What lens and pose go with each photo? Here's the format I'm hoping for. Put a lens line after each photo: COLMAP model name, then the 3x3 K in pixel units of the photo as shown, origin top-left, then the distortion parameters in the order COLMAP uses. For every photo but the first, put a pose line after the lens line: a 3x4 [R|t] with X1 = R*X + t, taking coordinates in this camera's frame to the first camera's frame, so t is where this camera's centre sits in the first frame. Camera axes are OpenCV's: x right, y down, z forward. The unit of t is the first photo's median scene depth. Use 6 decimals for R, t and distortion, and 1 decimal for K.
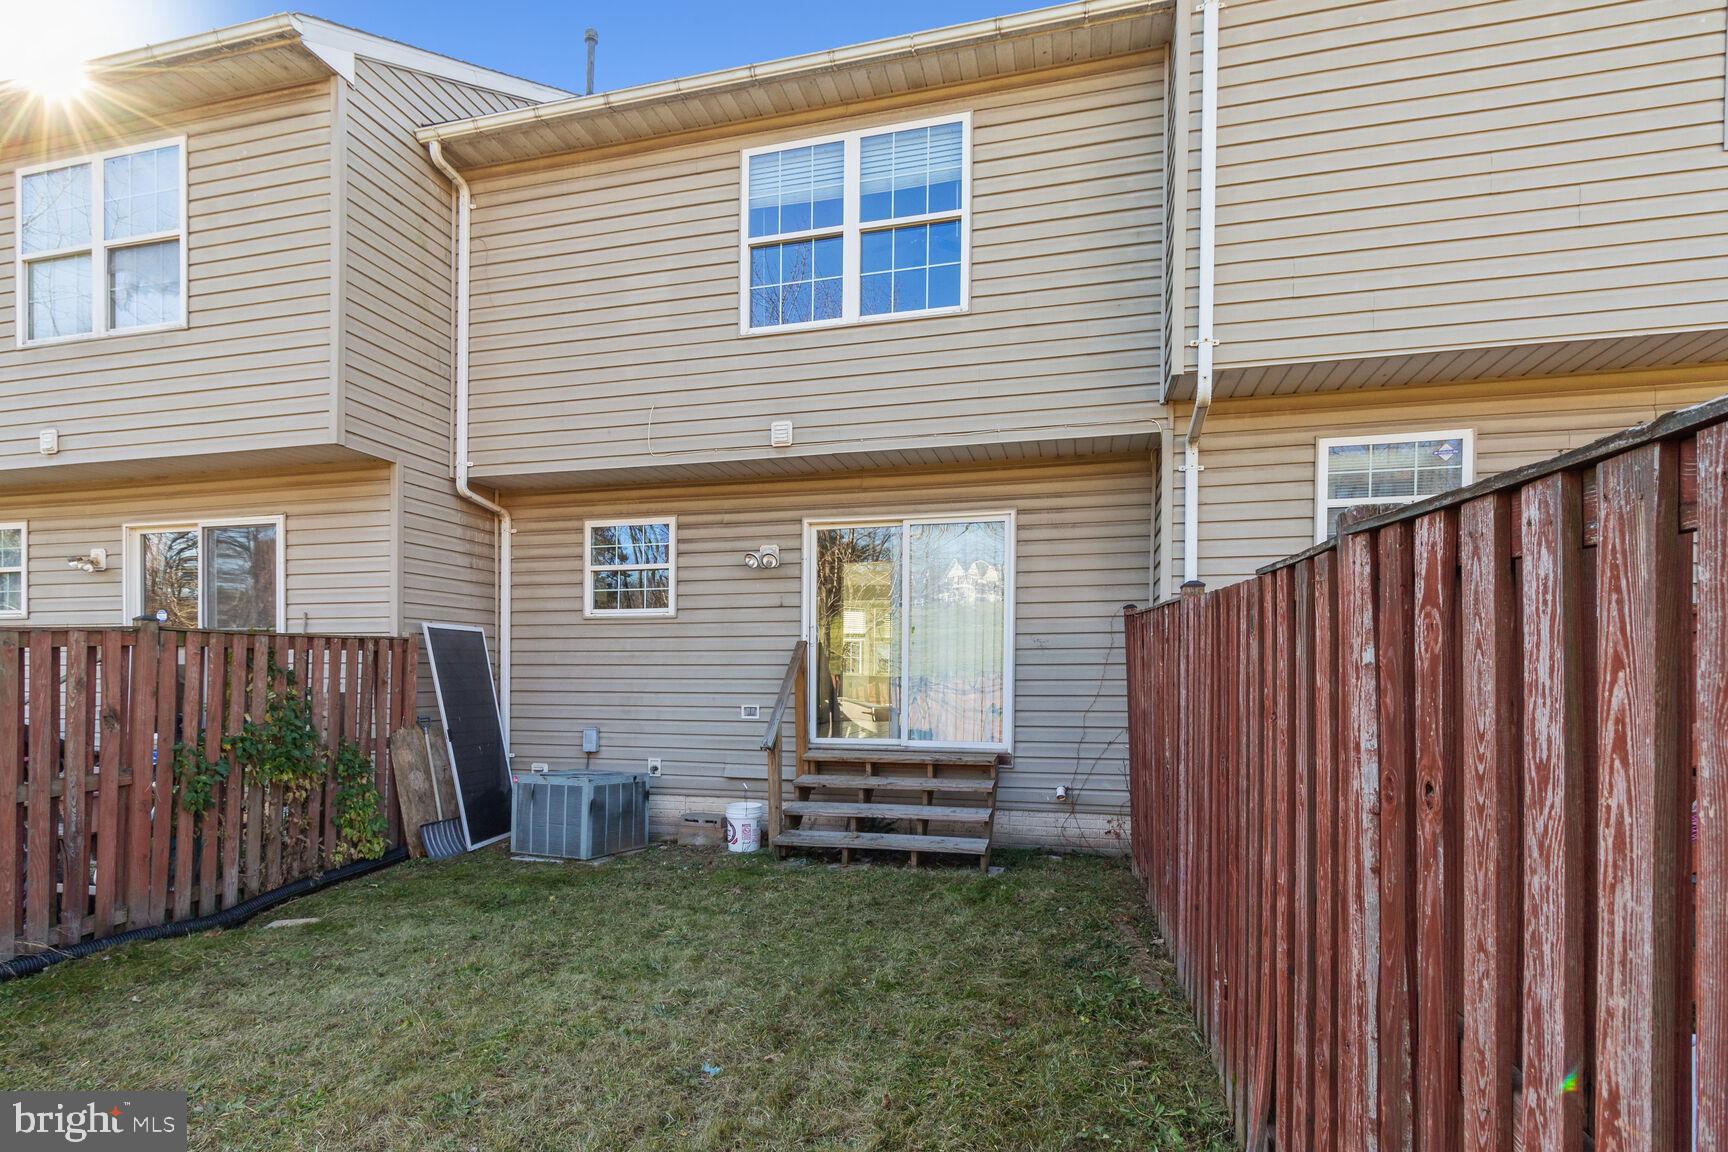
lens RADIAL K [[822.4, 0, 855.5], [0, 822.4, 669.6], [0, 0, 1]] dist [0.003038, 0.000512]
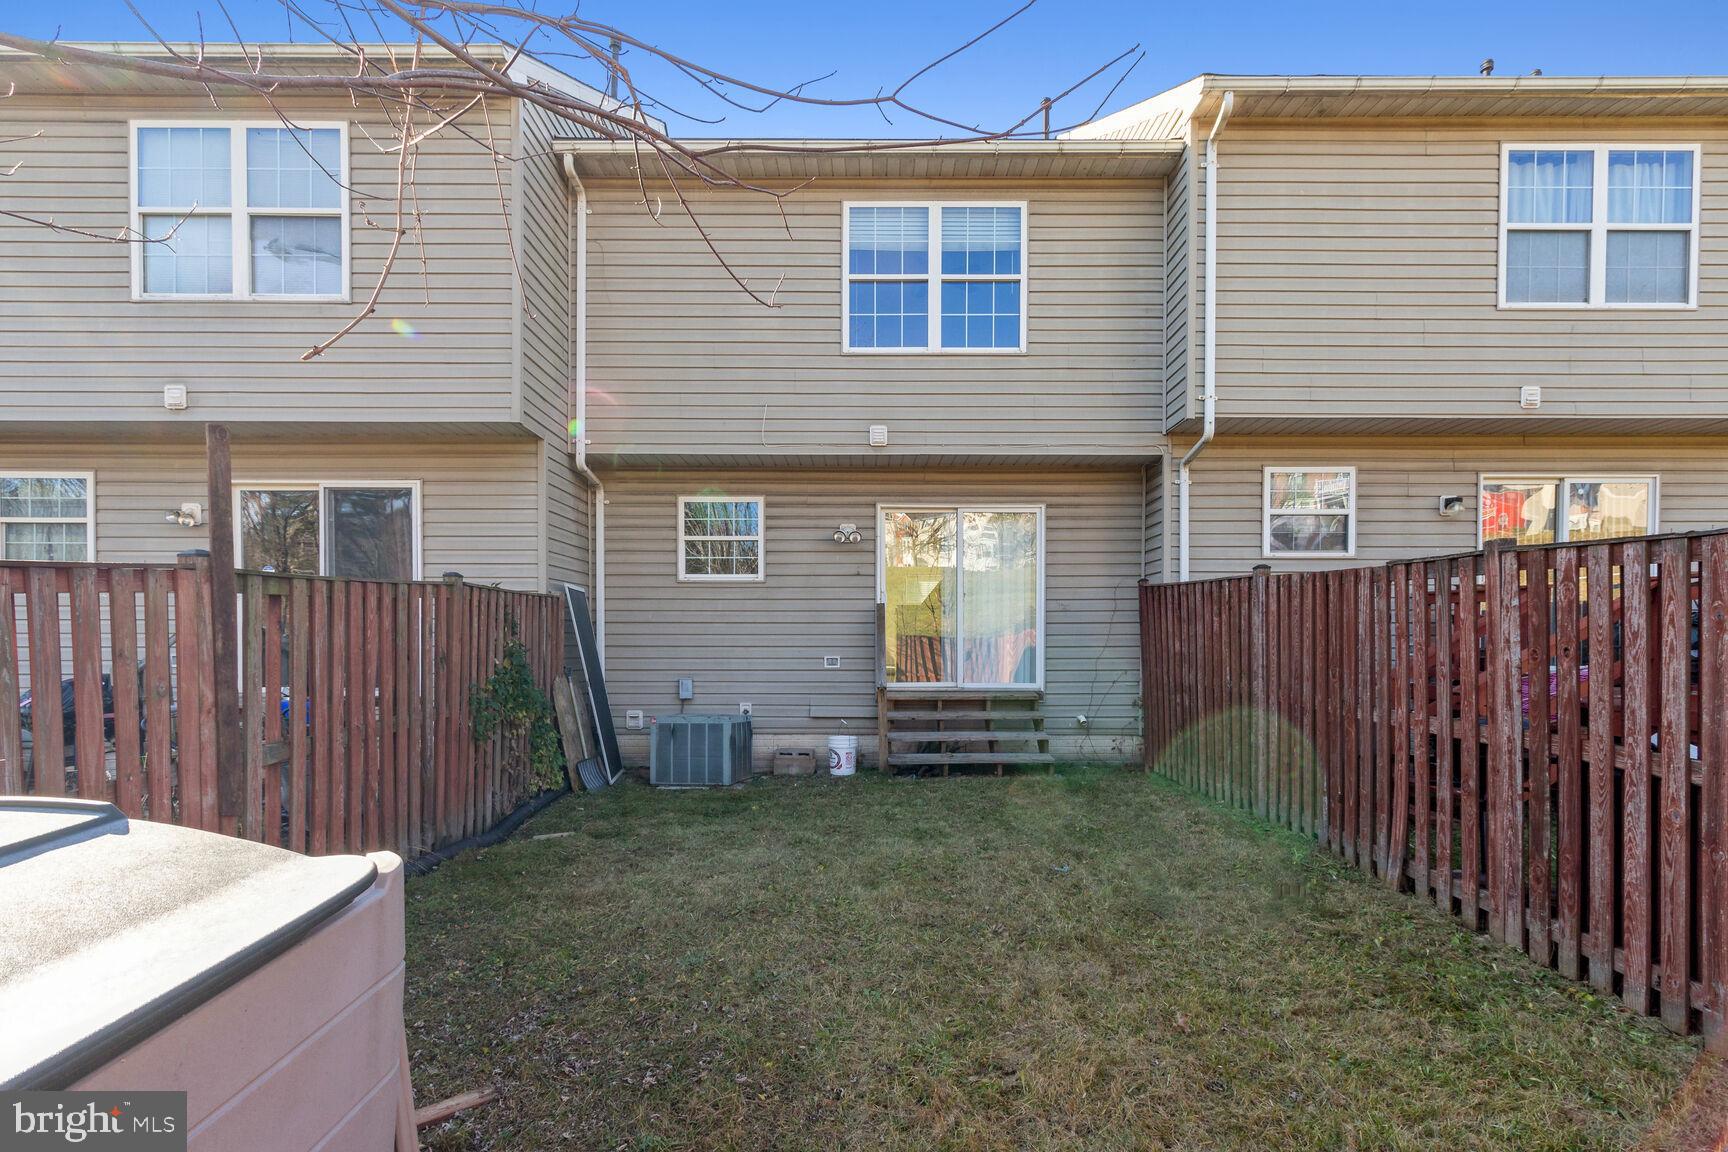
lens RADIAL K [[822.4, 0, 873.4], [0, 822.4, 636.9], [0, 0, 1]] dist [0.003038, 0.000512]
pose [[0.966423, 0.000732, 0.256954, -0.409726], [0.000355, 0.999991, -0.004183, 0.021217], [-0.256955, 0.004133, 0.966415, -0.190823]]
